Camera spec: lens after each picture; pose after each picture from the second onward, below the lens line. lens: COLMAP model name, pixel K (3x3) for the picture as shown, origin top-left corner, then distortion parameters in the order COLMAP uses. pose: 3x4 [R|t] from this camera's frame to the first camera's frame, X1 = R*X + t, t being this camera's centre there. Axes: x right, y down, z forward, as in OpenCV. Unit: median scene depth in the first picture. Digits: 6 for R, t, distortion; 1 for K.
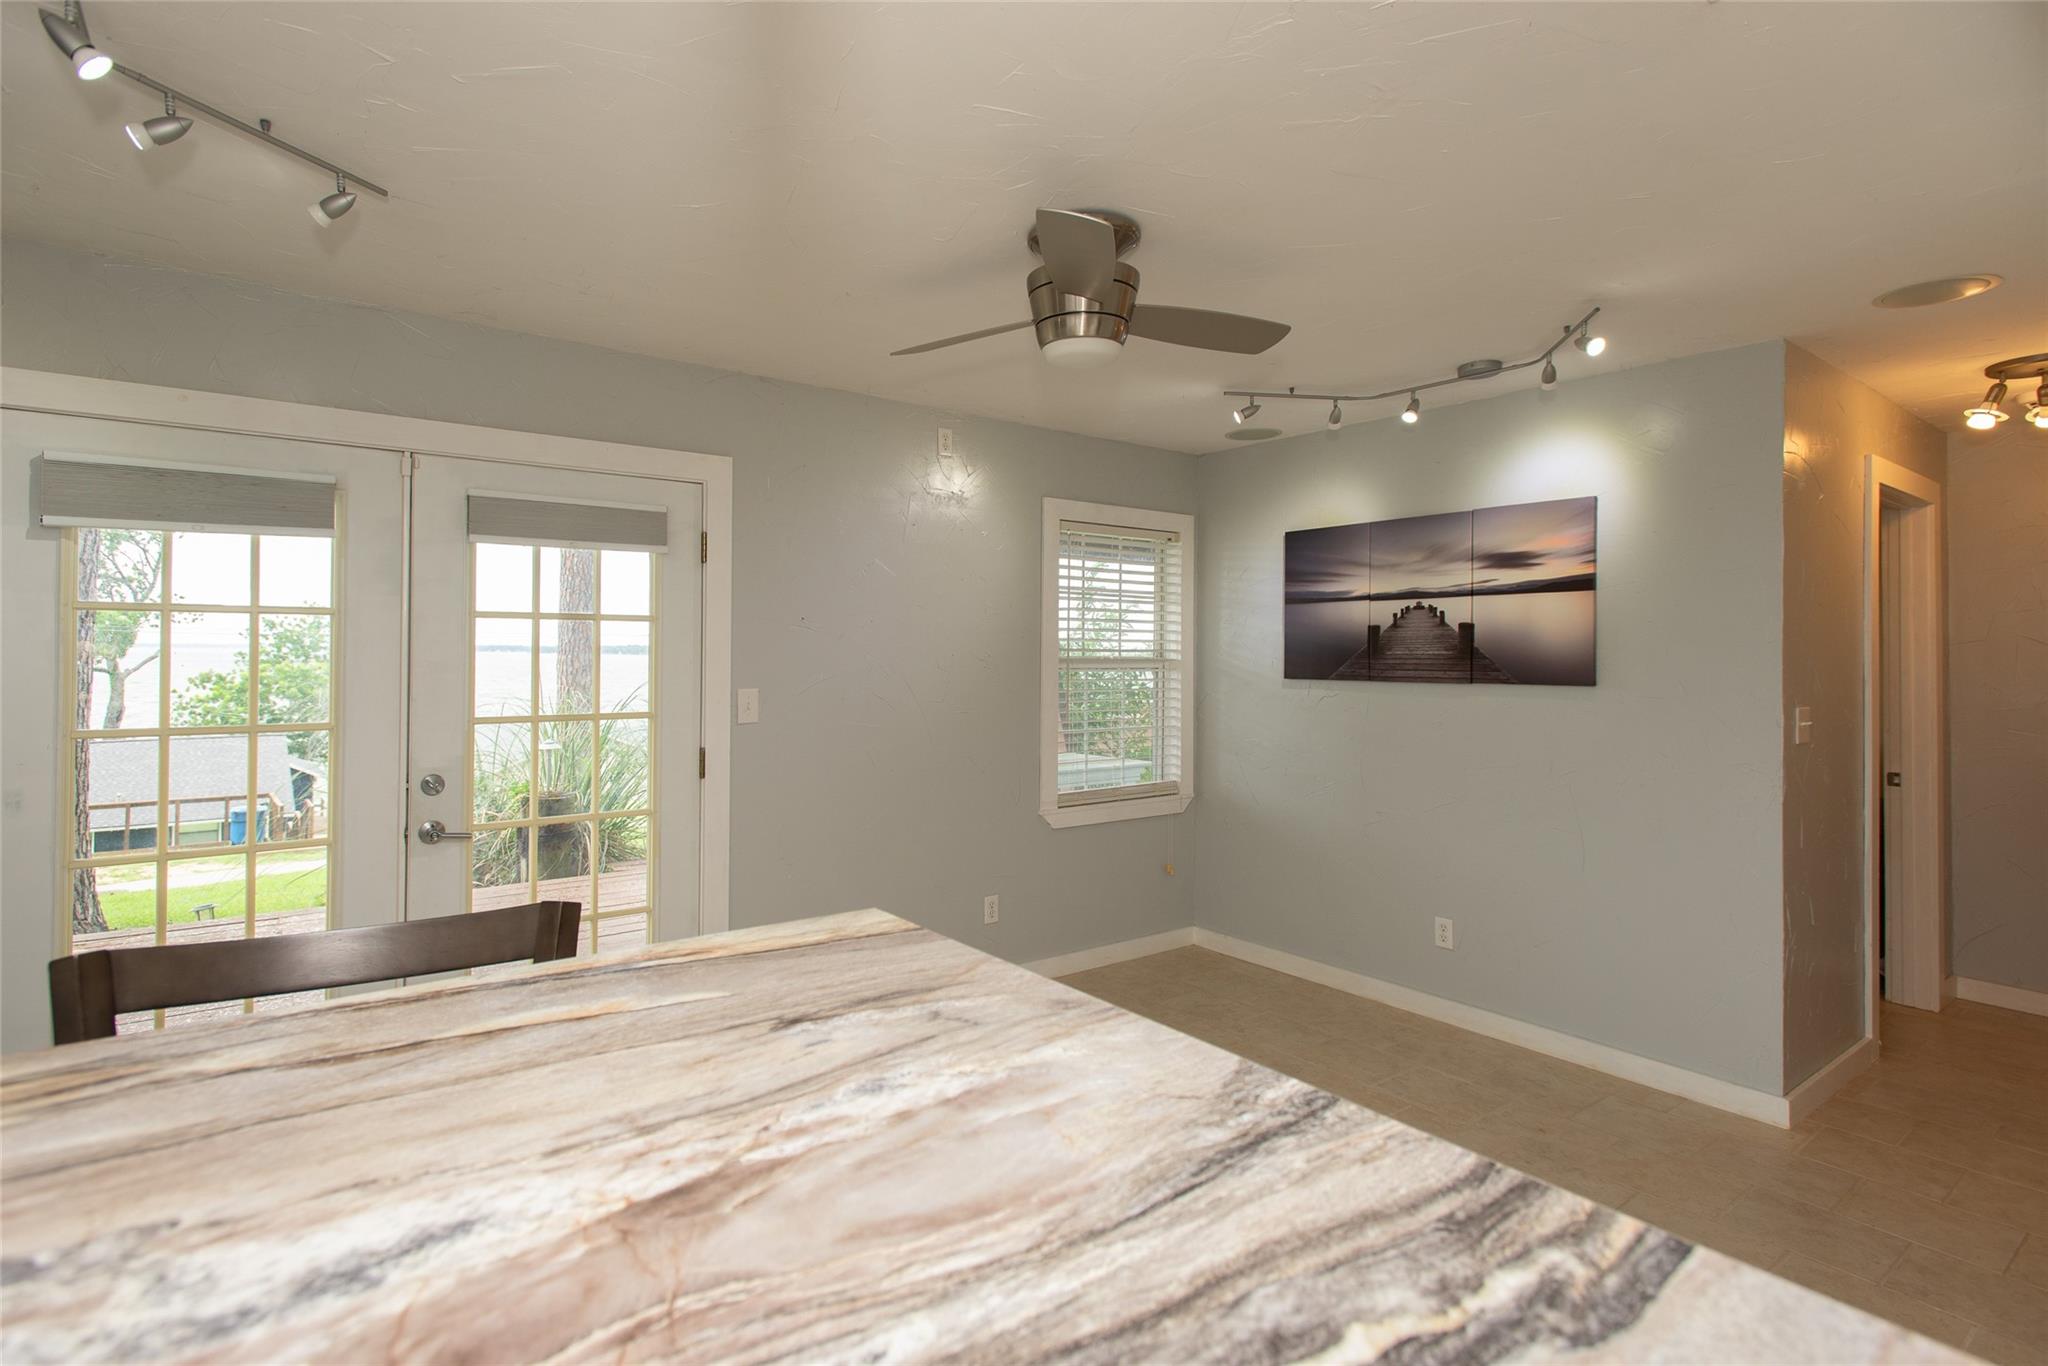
lens RADIAL K [[990.2, 0, 950.7], [0, 990.2, 631.7], [0, 0, 1]] dist [0.002016, 0.000129]
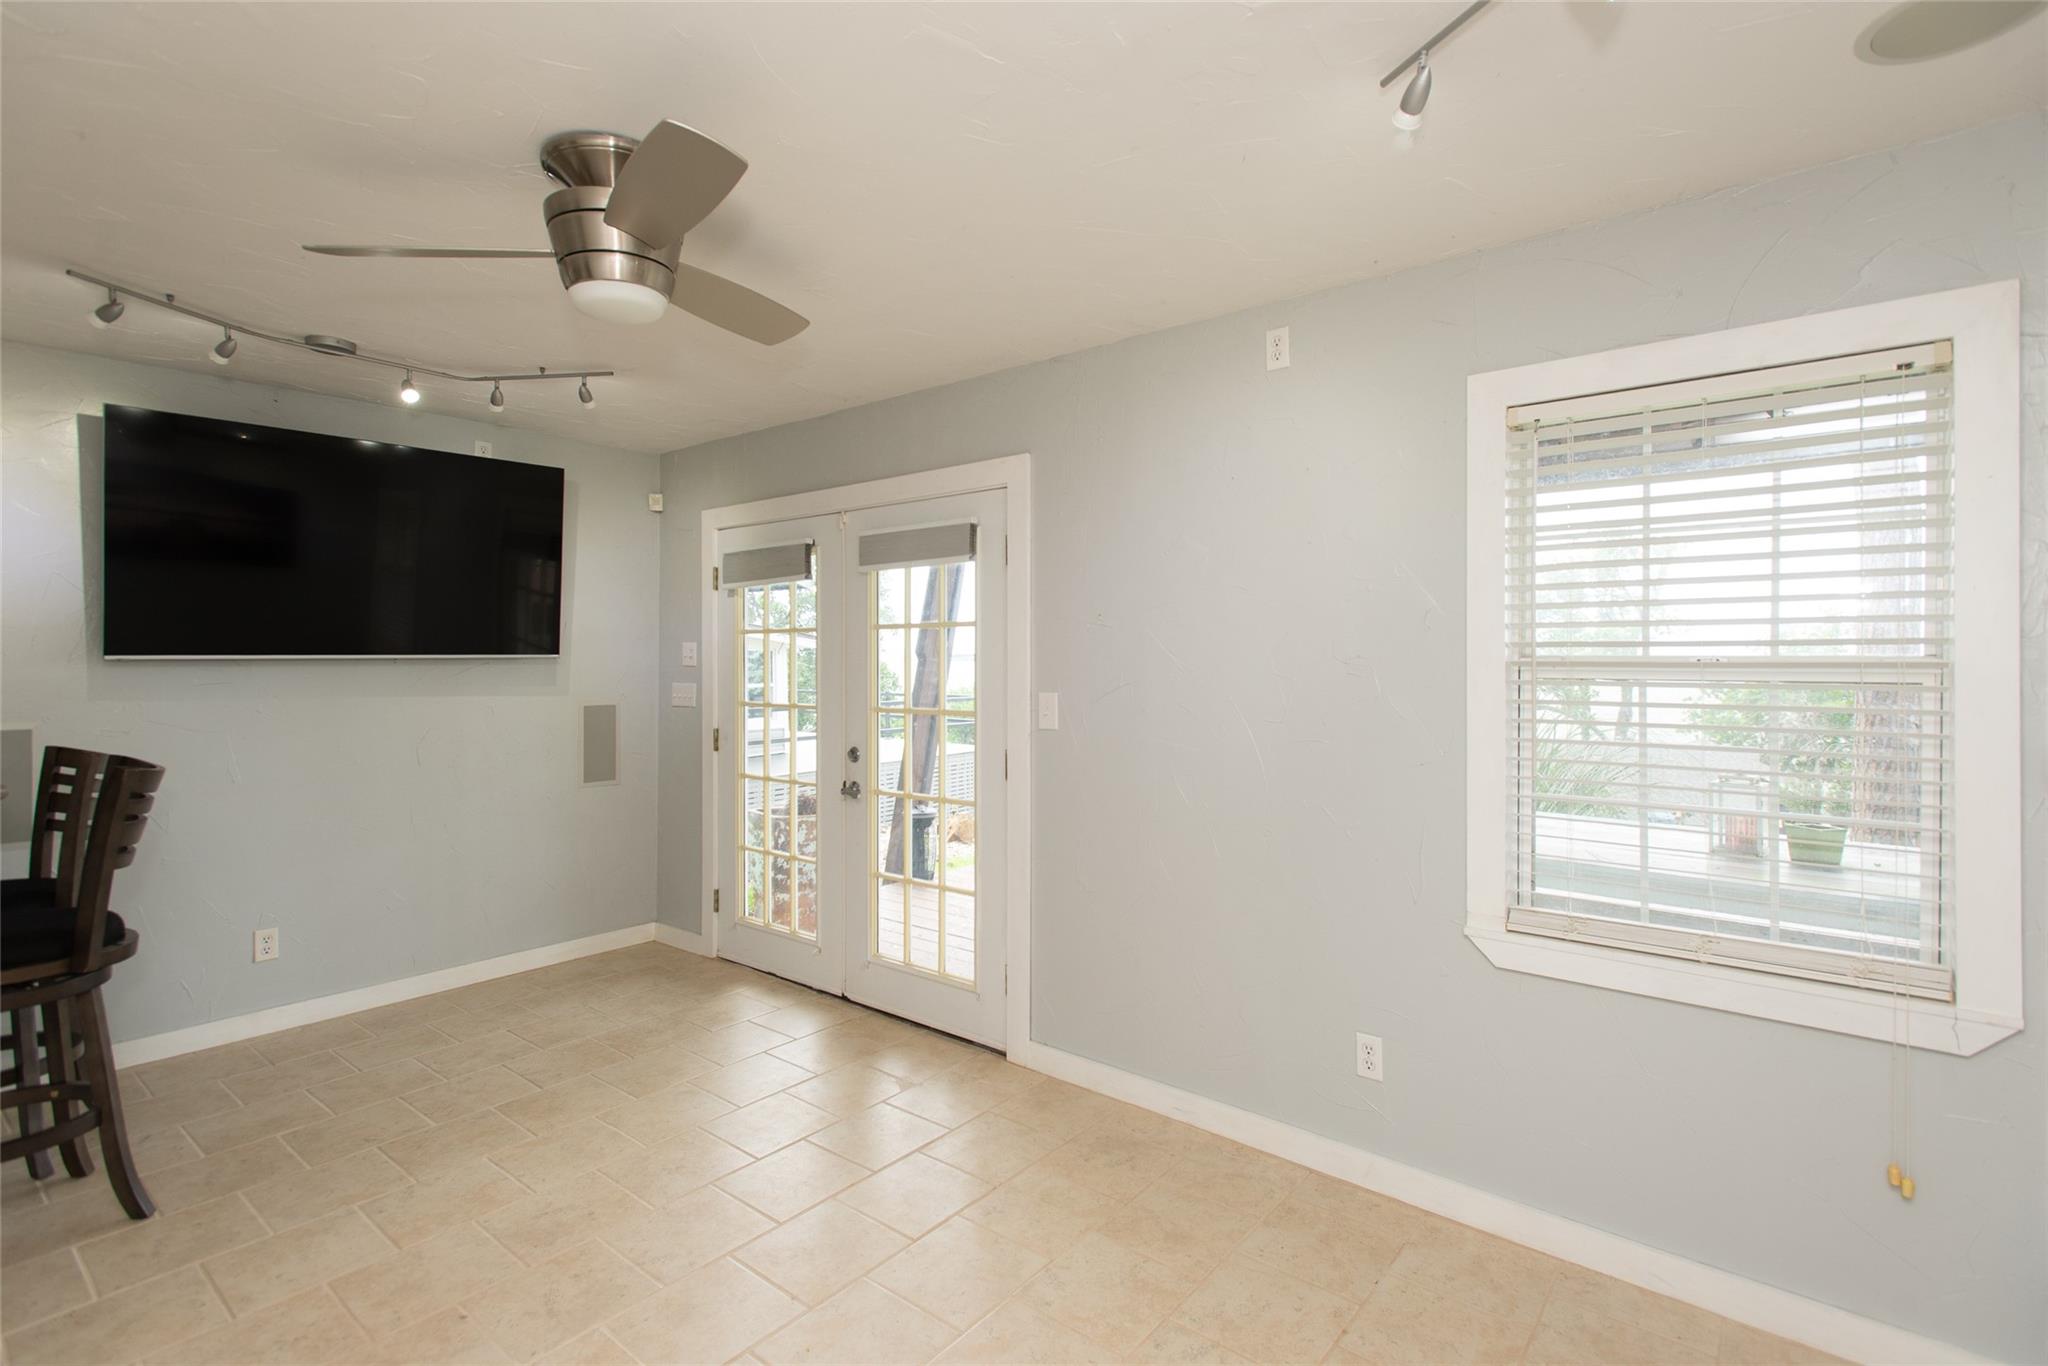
lens RADIAL K [[977.0, 0, 1037.5], [0, 977.0, 663.5], [0, 0, 1]] dist [0.017879, -0.000220]
pose [[0.267338, -0.001595, -0.963601, 0.653085], [0.020887, 0.999773, 0.004140, 0.023879], [0.963376, -0.021234, 0.267311, 0.694335]]
